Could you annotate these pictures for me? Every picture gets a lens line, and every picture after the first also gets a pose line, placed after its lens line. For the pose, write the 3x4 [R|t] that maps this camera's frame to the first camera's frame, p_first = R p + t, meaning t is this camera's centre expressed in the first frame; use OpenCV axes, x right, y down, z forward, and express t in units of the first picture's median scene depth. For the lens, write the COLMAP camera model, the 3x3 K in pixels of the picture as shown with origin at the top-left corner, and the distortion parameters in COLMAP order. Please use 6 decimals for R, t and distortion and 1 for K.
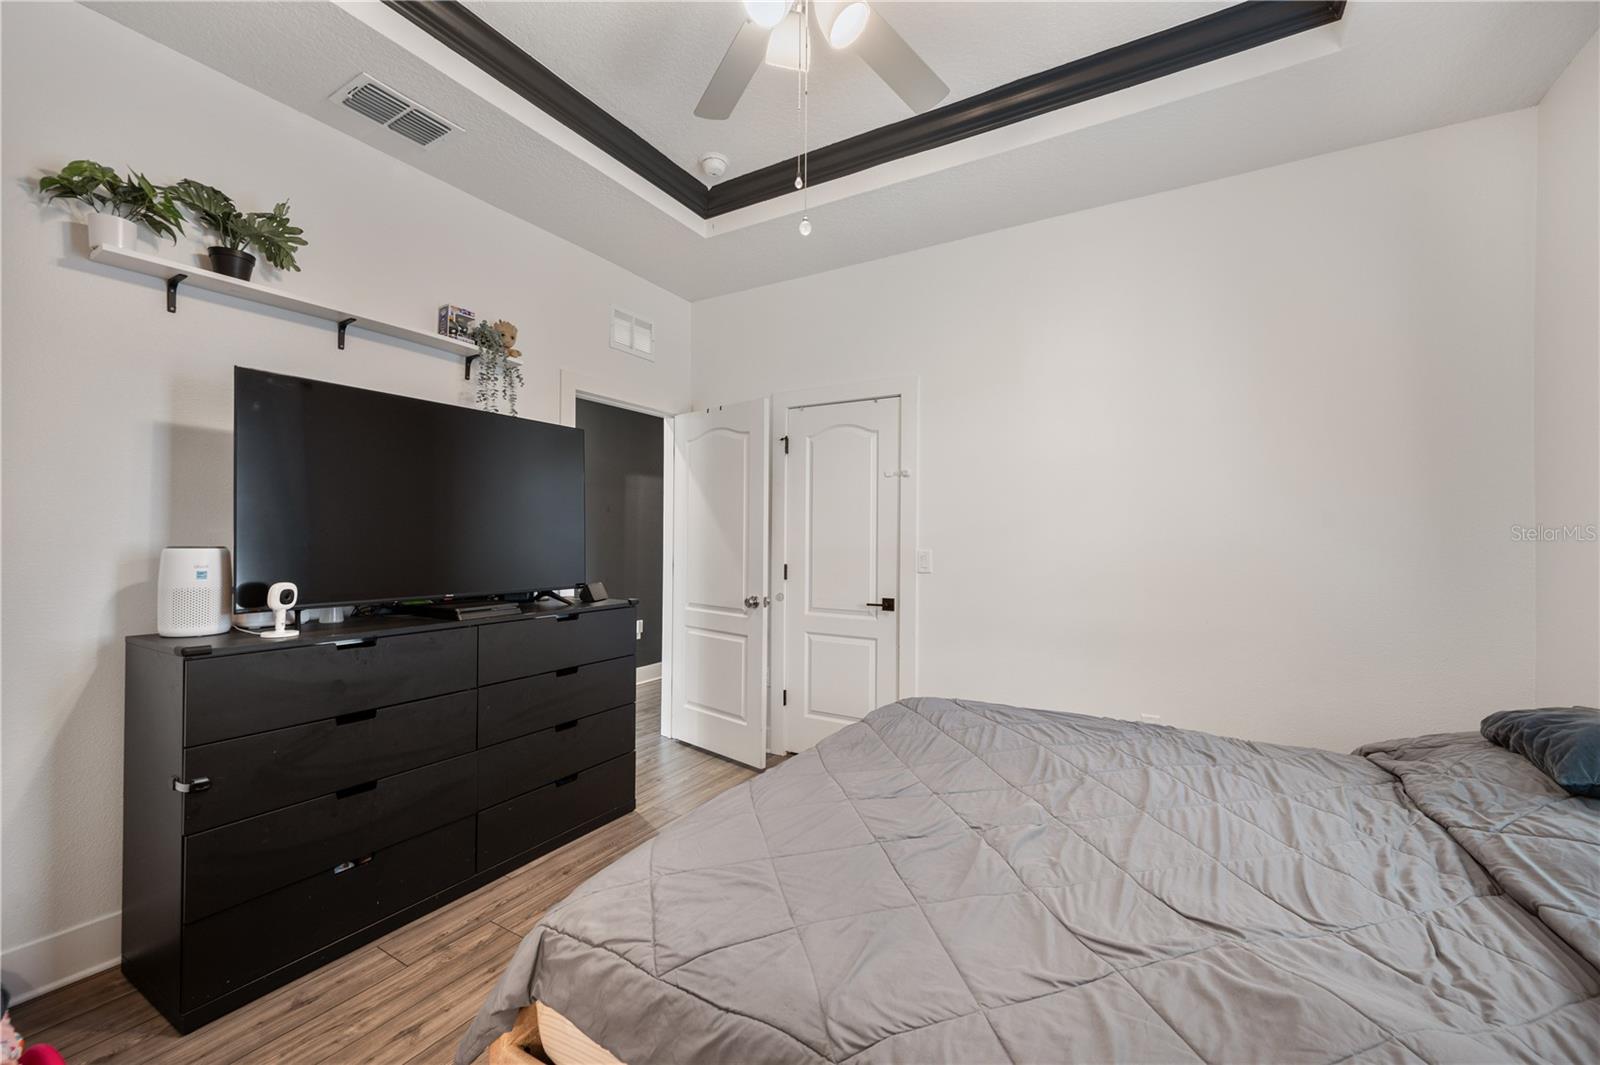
lens RADIAL K [[638.6, 0, 799.1], [0, 638.6, 536.5], [0, 0, 1]] dist [-0.000136, -0.000231]
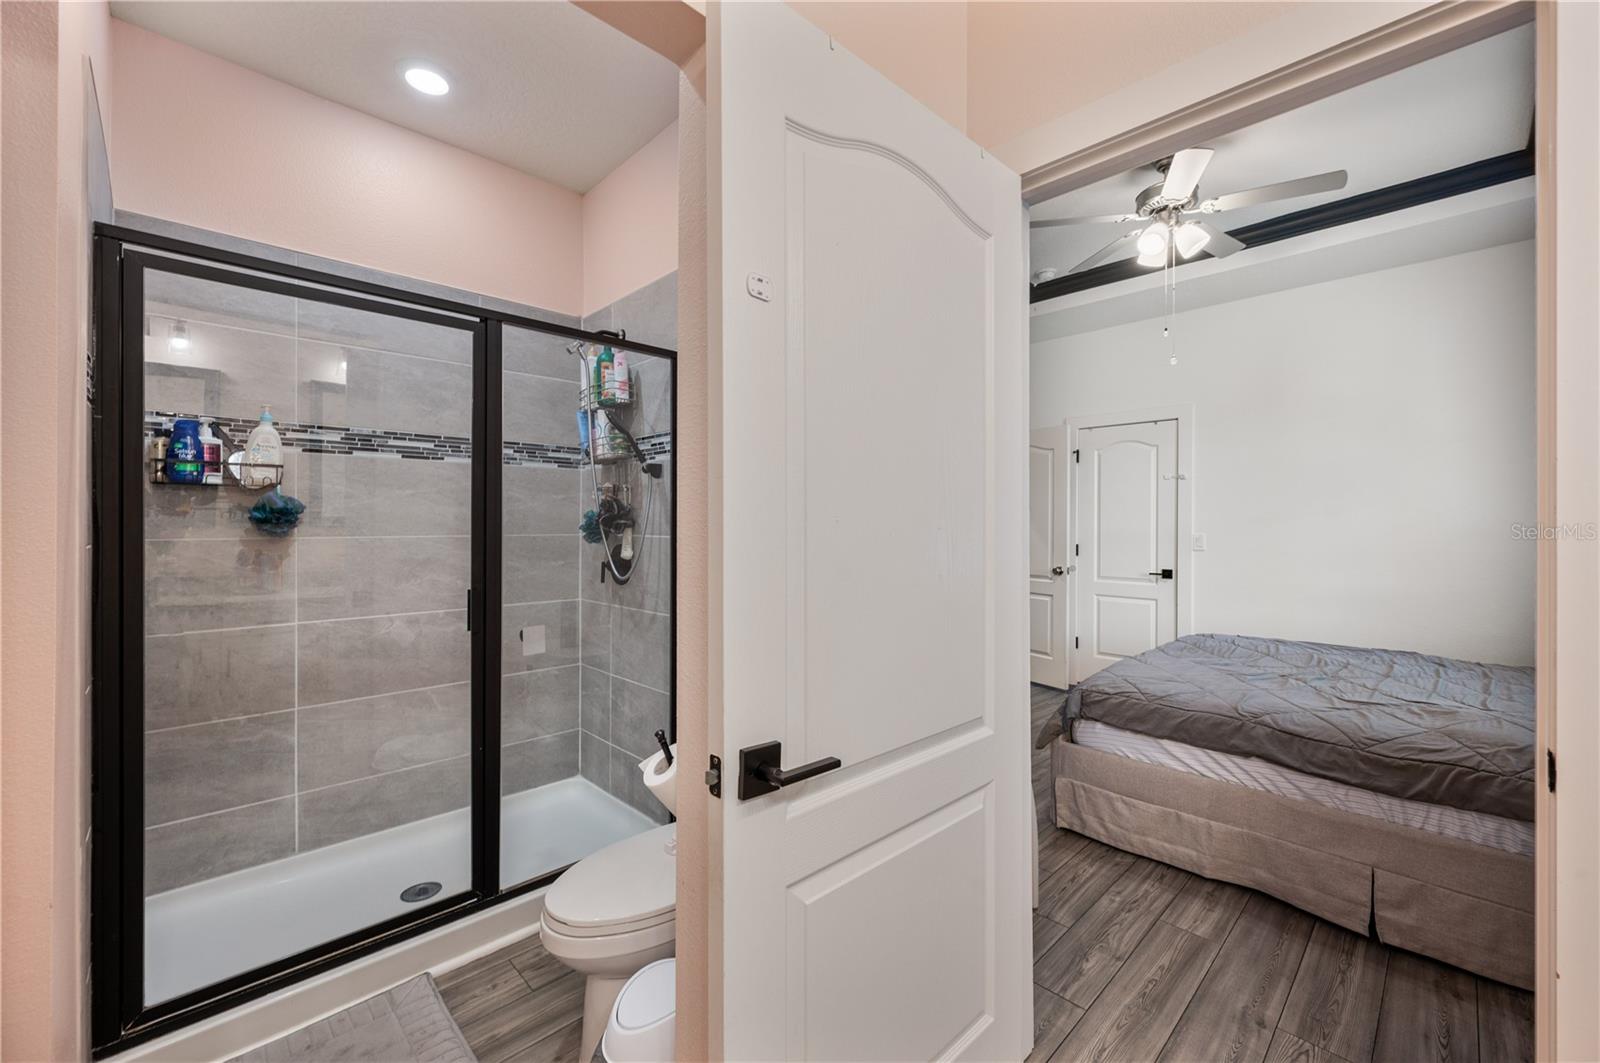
lens RADIAL K [[638.6, 0, 801.6], [0, 638.6, 526.7], [0, 0, 1]] dist [-0.000136, -0.000231]
pose [[0.964799, -0.002834, -0.262973, -0.247559], [0.004505, 0.999973, 0.005753, -0.004895], [0.262950, -0.006735, 0.964786, -0.498250]]
